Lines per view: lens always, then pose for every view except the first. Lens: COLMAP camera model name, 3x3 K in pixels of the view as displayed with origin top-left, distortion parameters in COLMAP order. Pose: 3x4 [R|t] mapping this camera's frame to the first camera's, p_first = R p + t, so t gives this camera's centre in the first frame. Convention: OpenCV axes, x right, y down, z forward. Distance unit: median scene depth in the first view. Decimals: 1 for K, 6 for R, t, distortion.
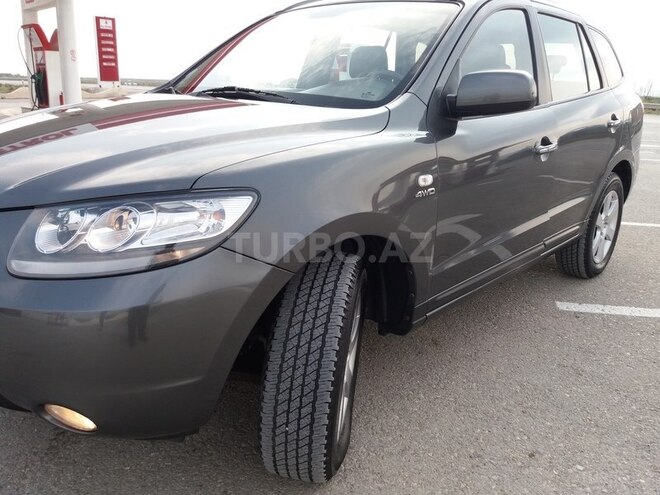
lens RADIAL K [[541.0, 0, 330.0], [0, 541.0, 247.5], [0, 0, 1]] dist [-0.035744, -0.012180]
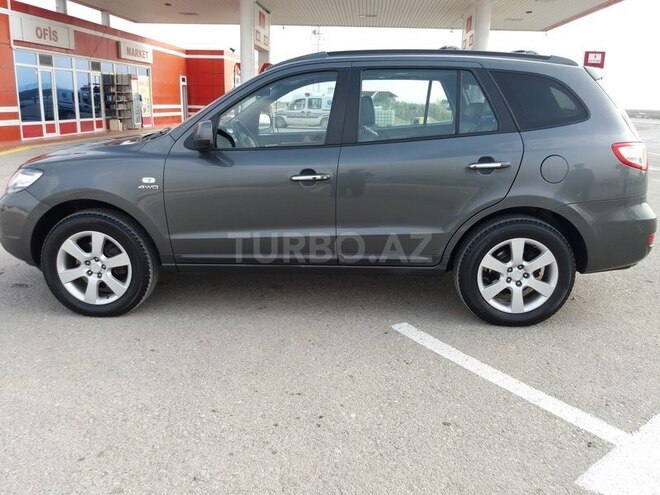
lens RADIAL K [[537.0, 0, 330.0], [0, 537.0, 247.5], [0, 0, 1]] dist [-0.047567, -0.001308]
pose [[0.648868, 0.172450, -0.741102, 1.538779], [-0.211600, 0.976456, 0.041950, -0.084420], [0.730887, 0.129597, 0.670081, 0.209154]]
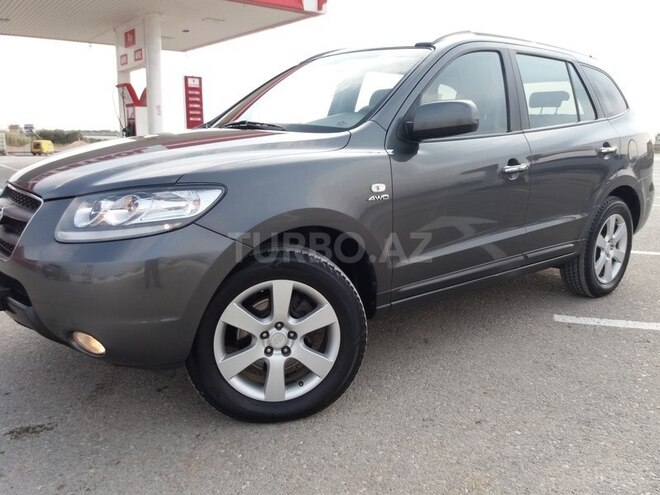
lens RADIAL K [[534.7, 0, 337.6], [0, 534.7, 256.5], [0, 0, 1]] dist [-0.026066, -0.004625]
pose [[0.992080, 0.004219, -0.125536, 0.188149], [-0.012940, 0.997551, -0.068733, 0.096904], [0.124938, 0.069813, 0.989705, -0.185074]]
